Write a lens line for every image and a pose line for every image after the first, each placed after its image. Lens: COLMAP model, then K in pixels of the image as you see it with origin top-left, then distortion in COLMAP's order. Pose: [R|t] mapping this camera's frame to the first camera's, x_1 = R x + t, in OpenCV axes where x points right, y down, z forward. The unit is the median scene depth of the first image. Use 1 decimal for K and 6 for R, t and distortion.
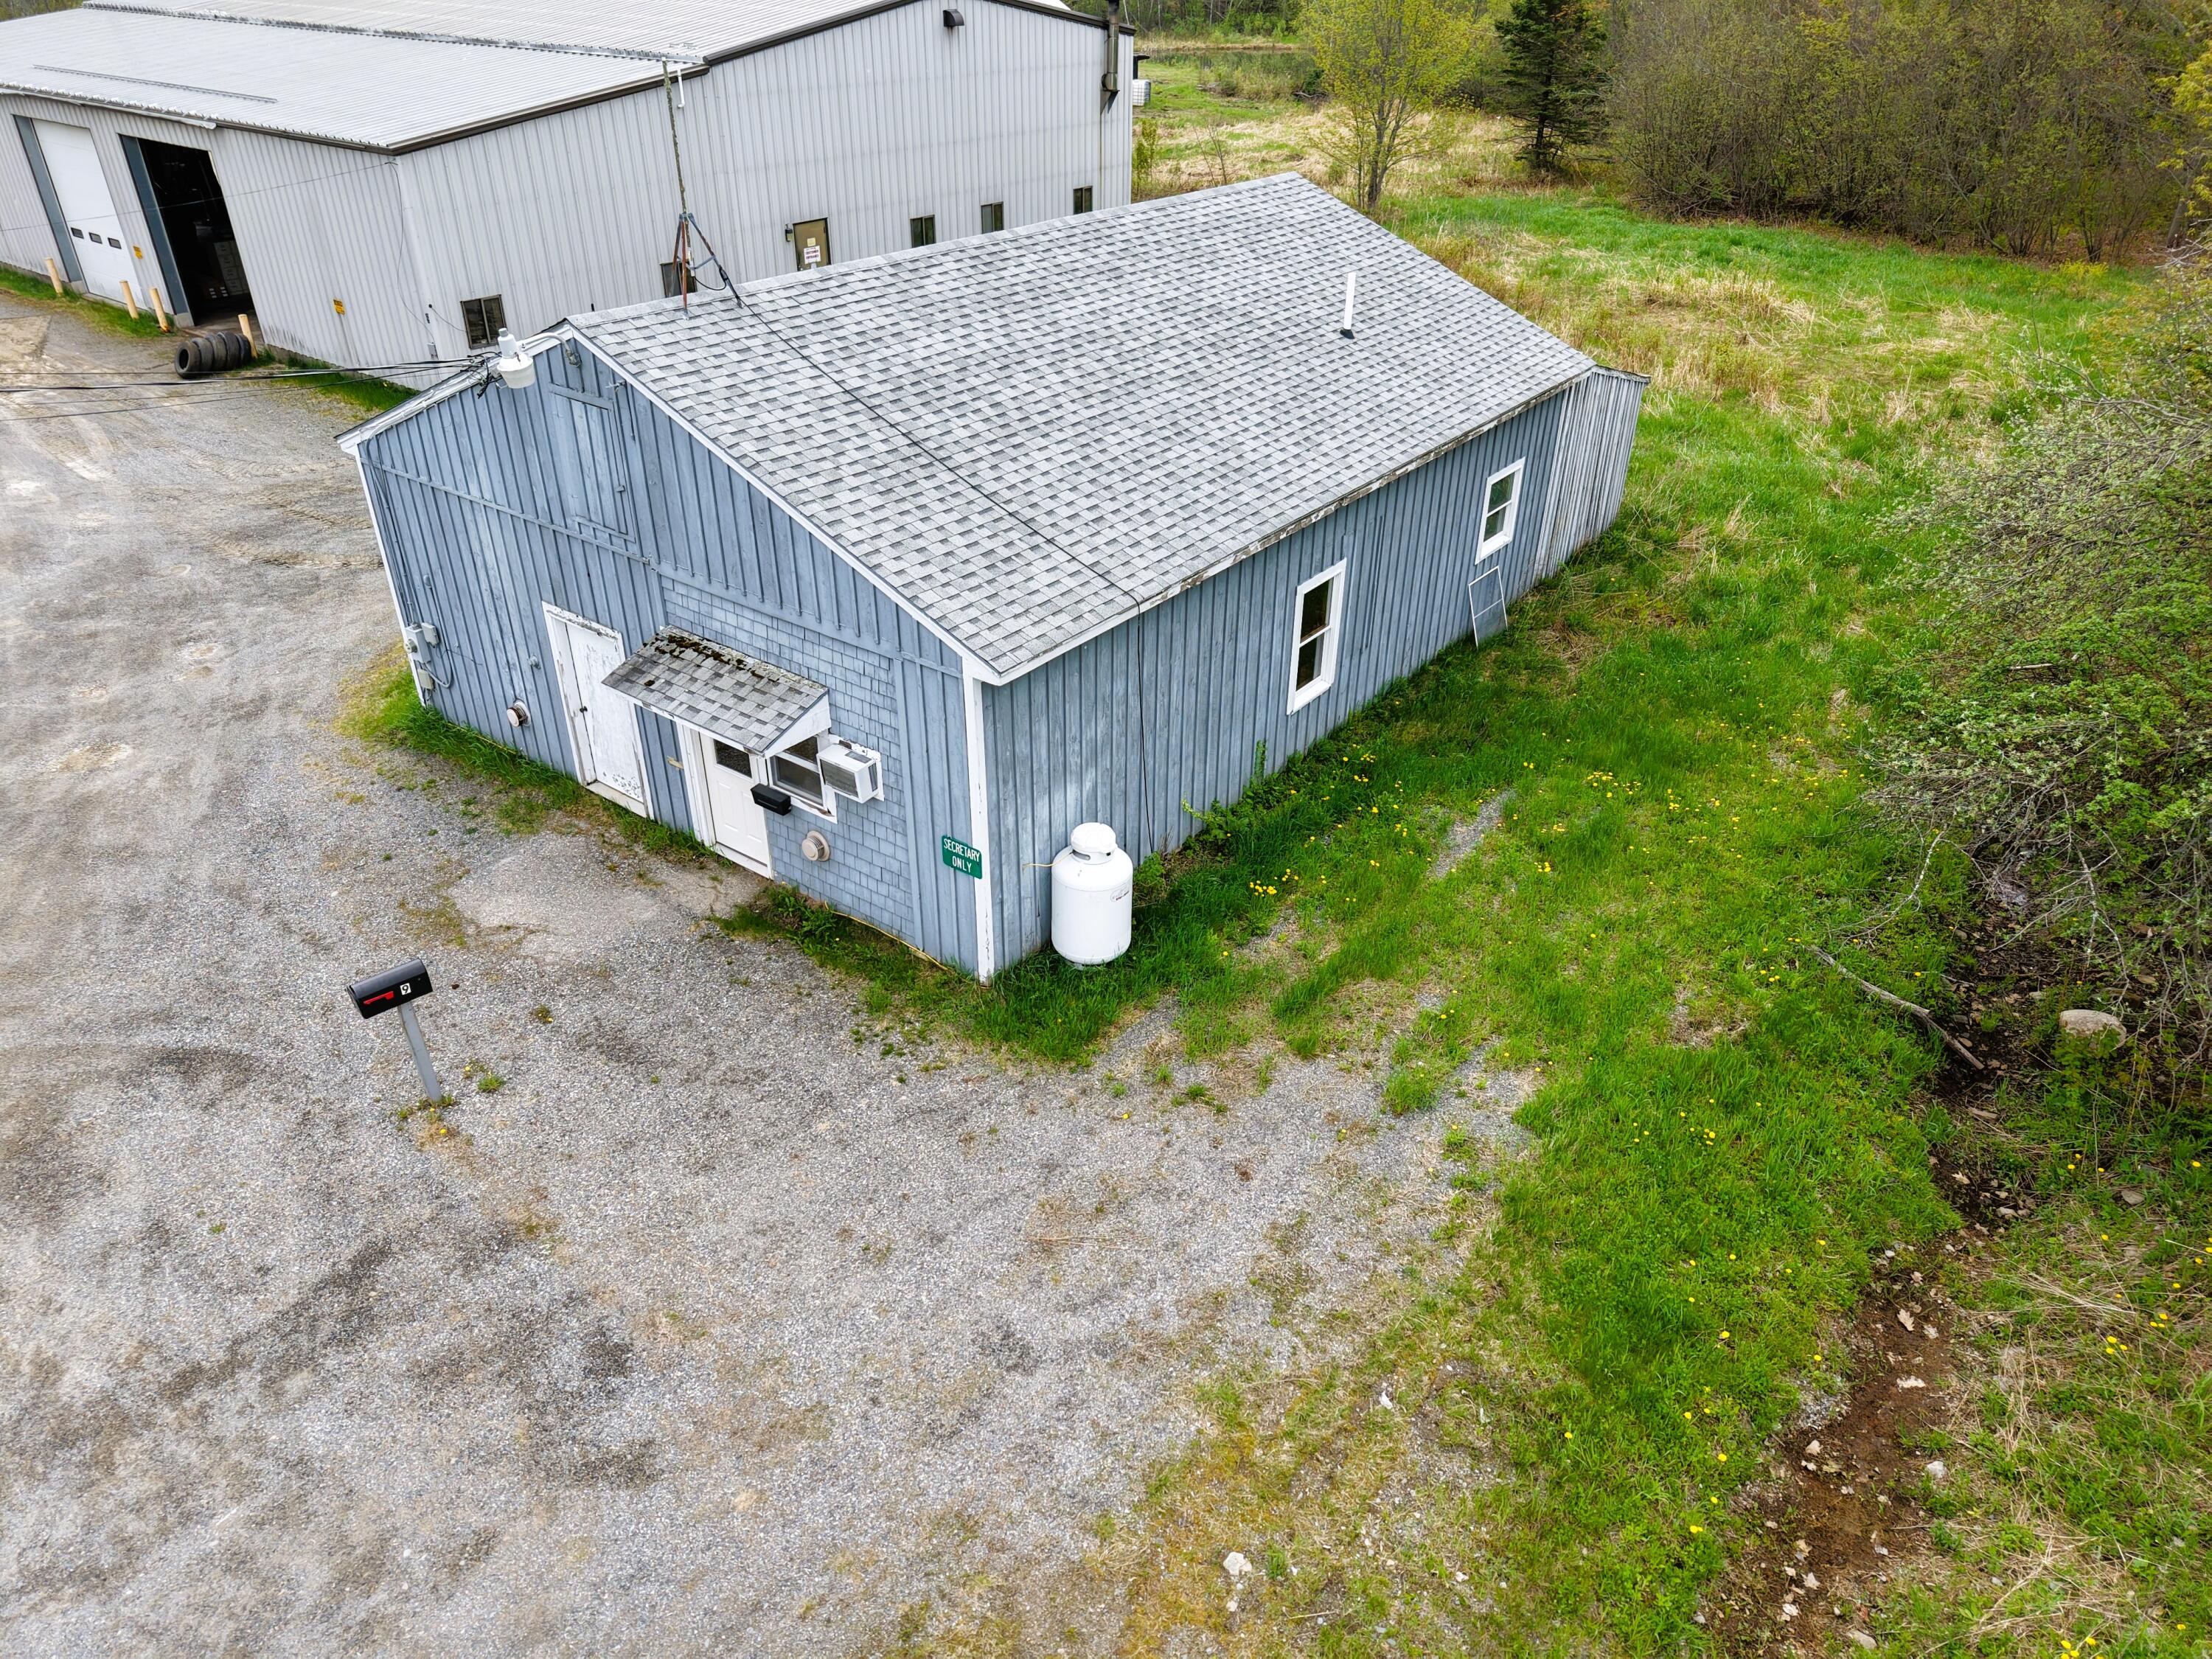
lens RADIAL K [[1467.5, 0, 1106.0], [0, 1467.5, 829.5], [0, 0, 1]] dist [0.030679, -0.039042]
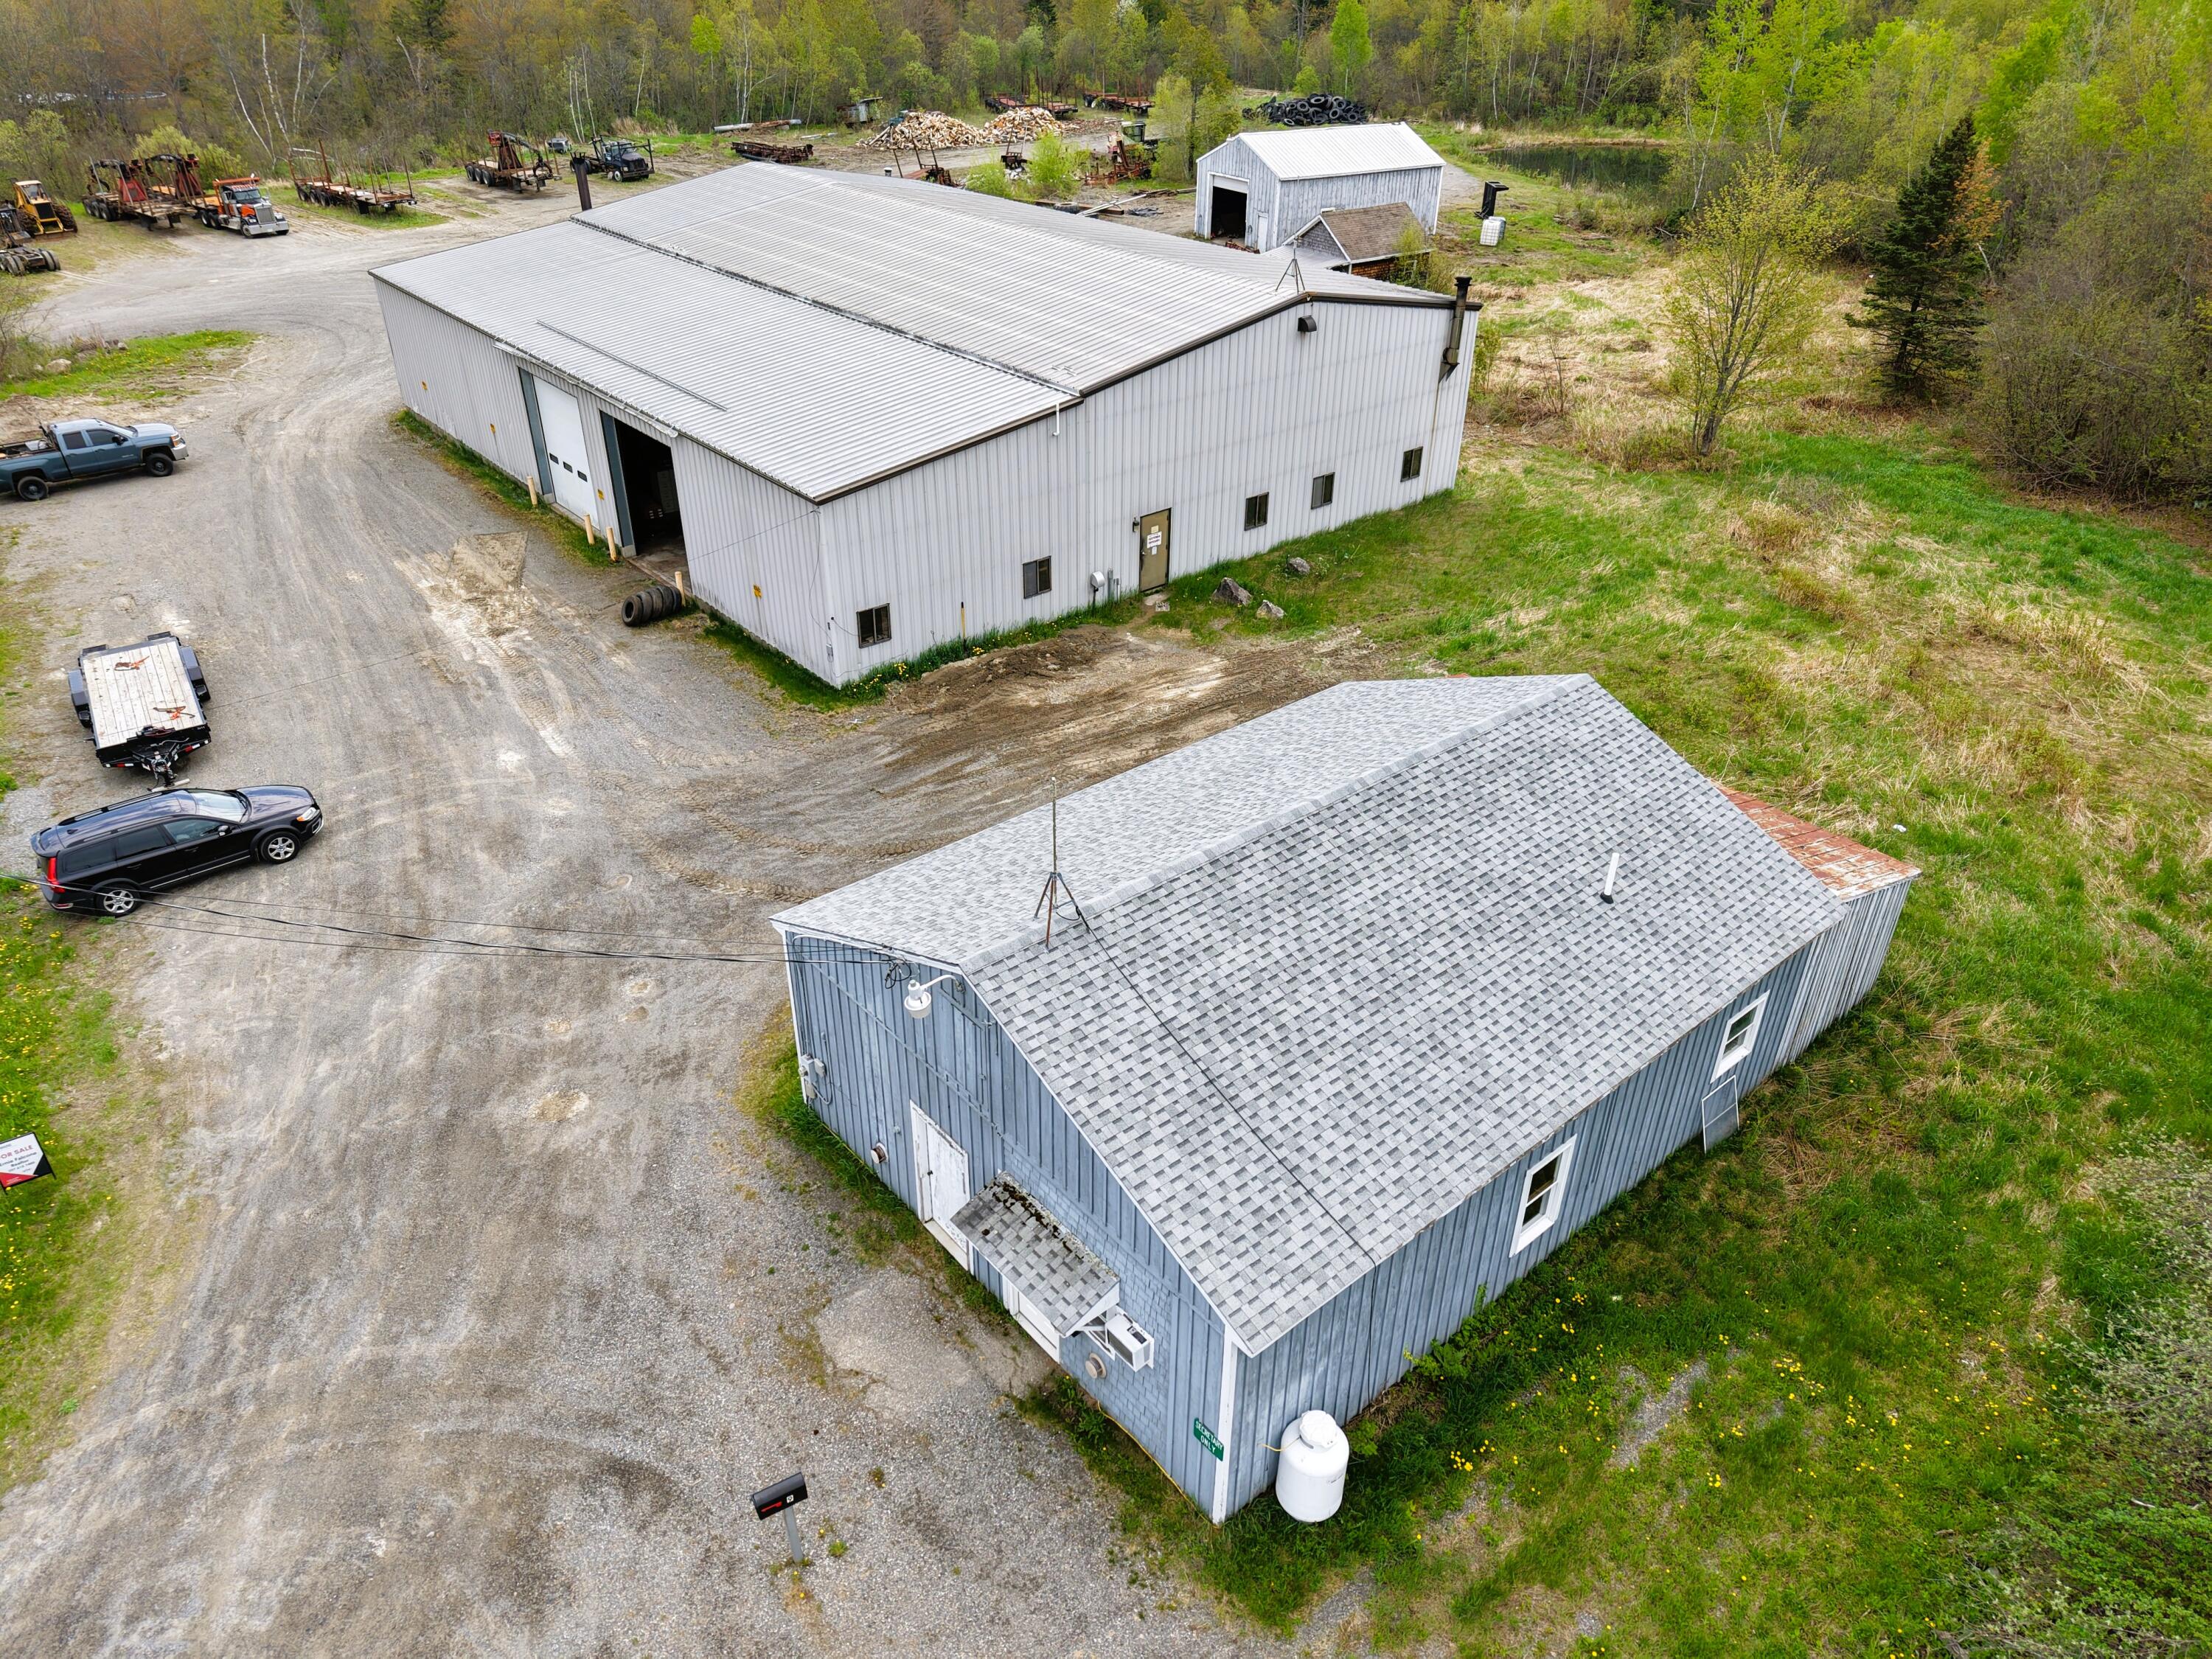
lens RADIAL K [[1467.5, 0, 1106.0], [0, 1467.5, 829.5], [0, 0, 1]] dist [0.030679, -0.039042]
pose [[0.975837, 0.112939, -0.187046, -0.007088], [-0.113347, 0.993519, 0.008545, -0.426352], [0.186799, 0.012863, 0.982314, -0.219789]]
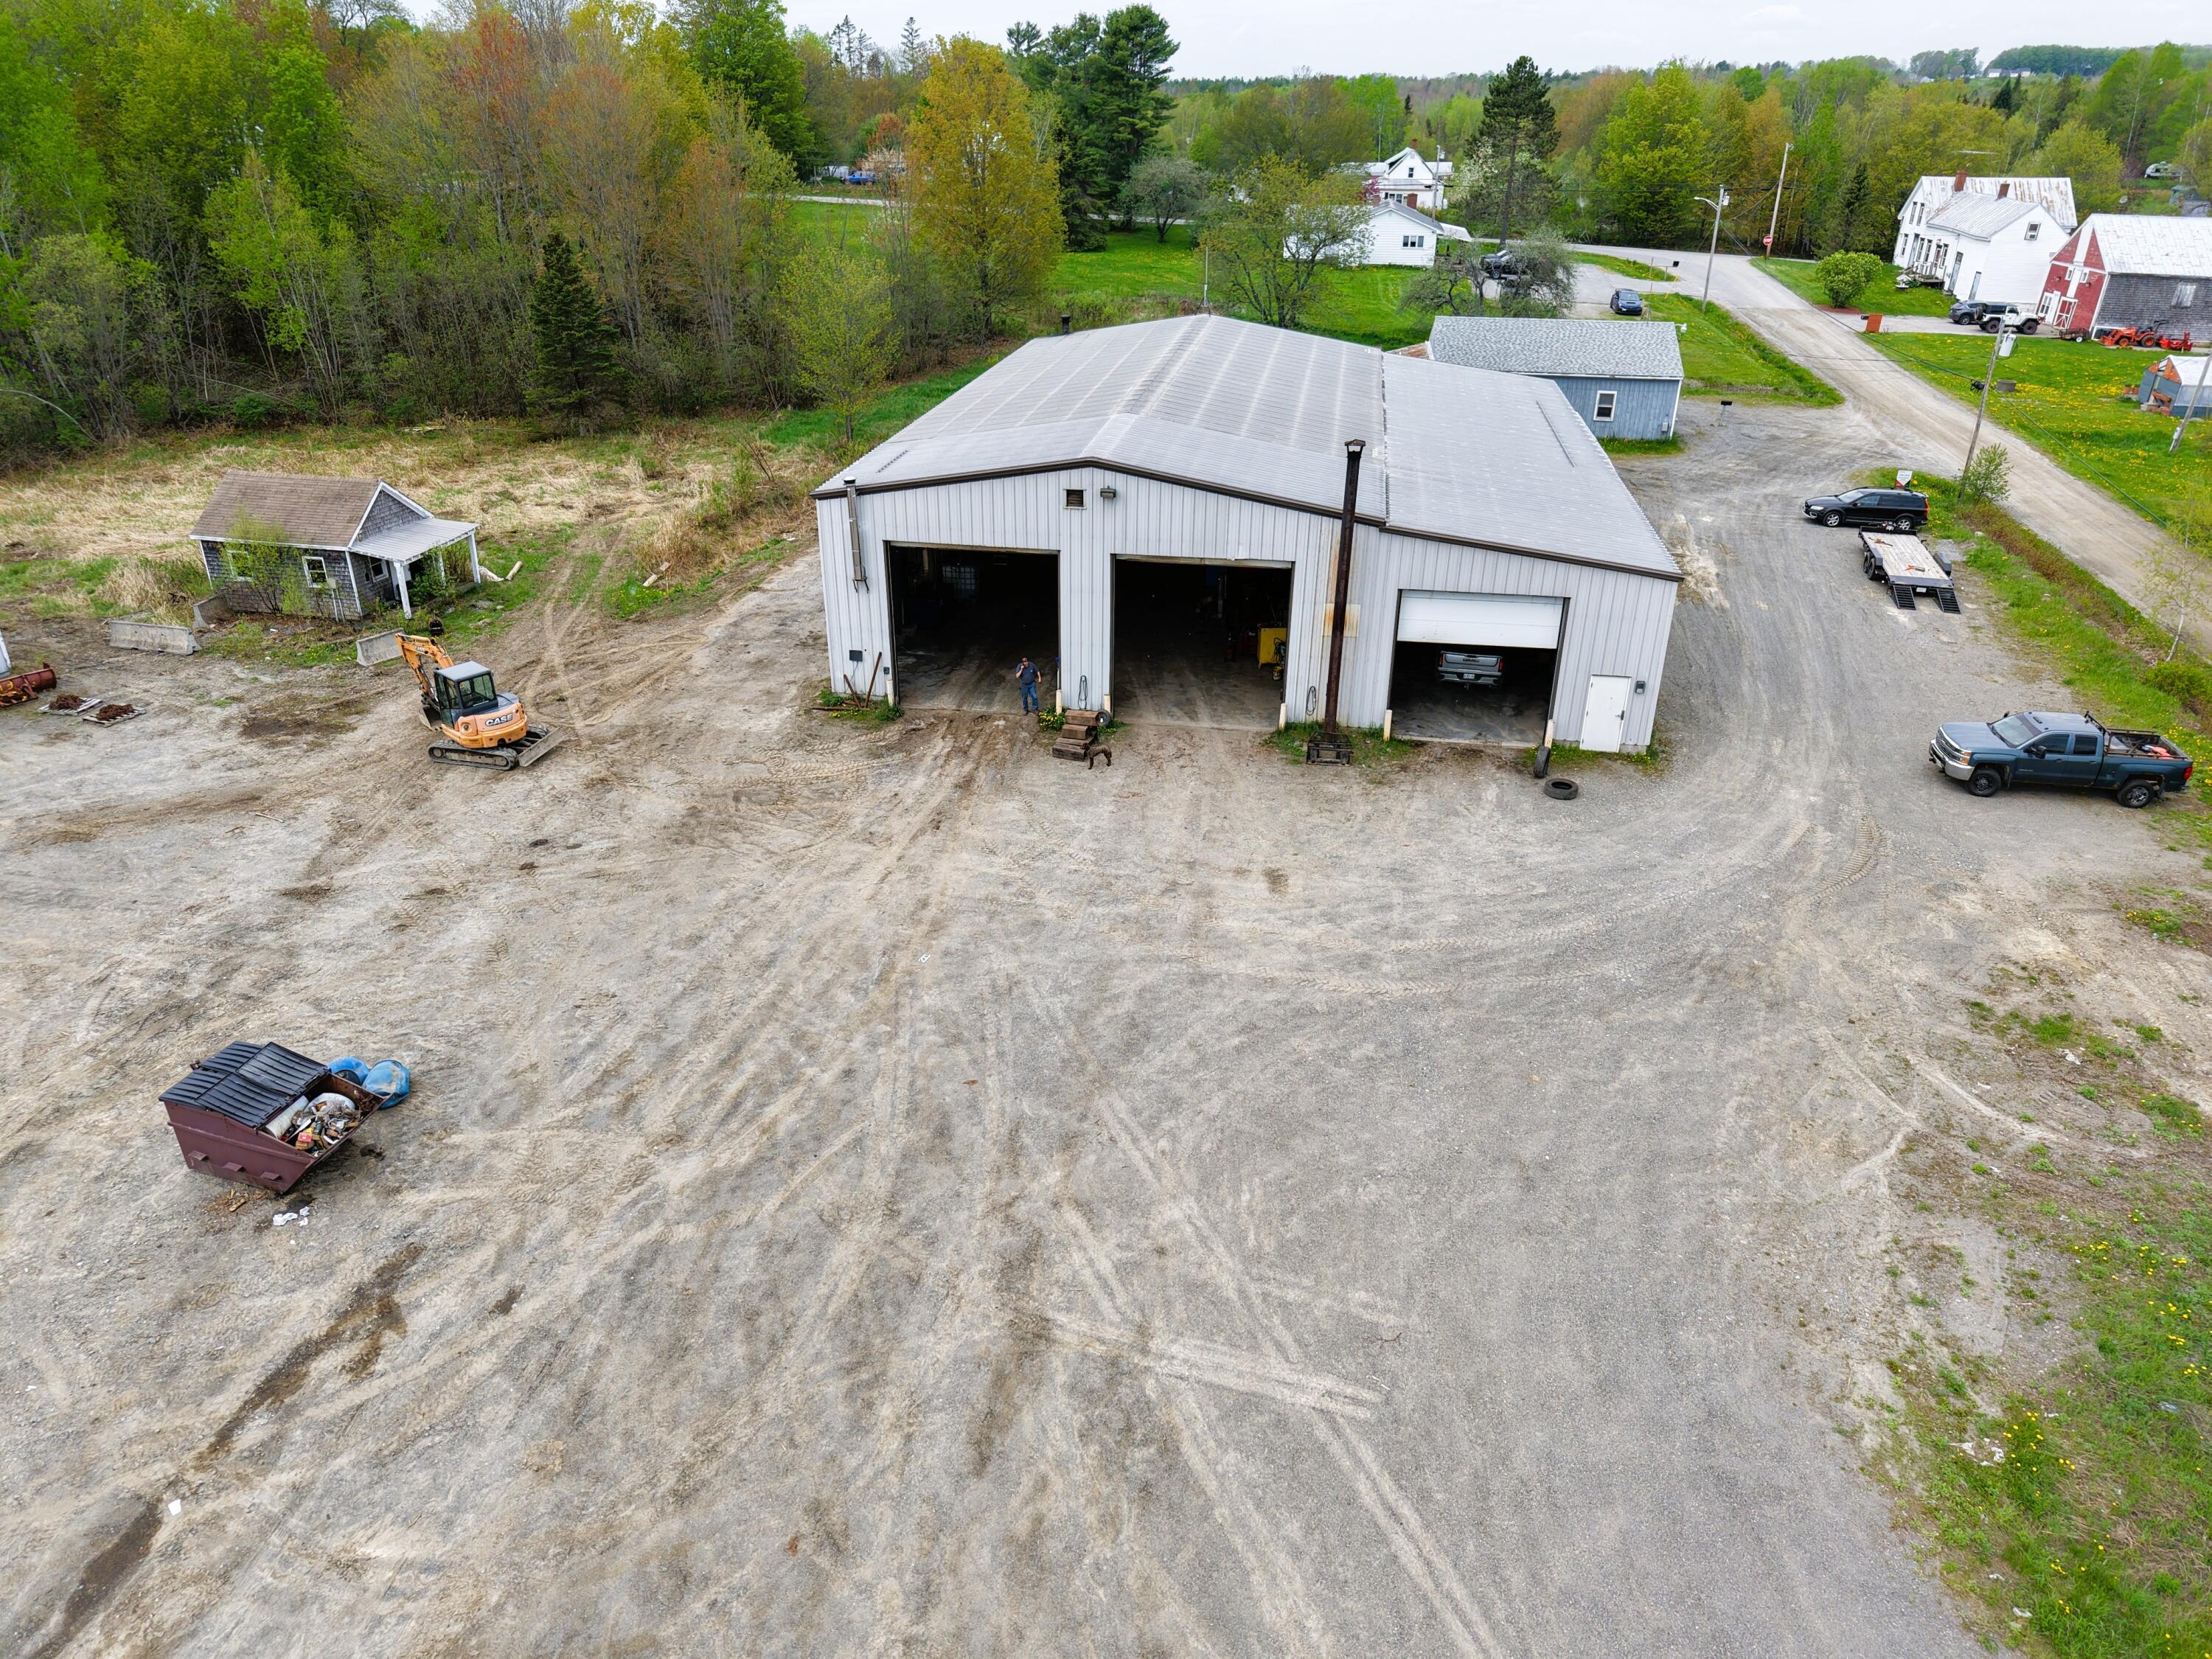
lens RADIAL K [[1484.1, 0, 1105.8], [0, 1484.1, 811.0], [0, 0, 1]] dist [0.028386, -0.022294]
pose [[-0.473009, -0.392697, 0.788702, -4.178456], [0.444443, 0.666586, 0.598442, -3.174661], [-0.760745, 0.633602, -0.140770, 4.203906]]
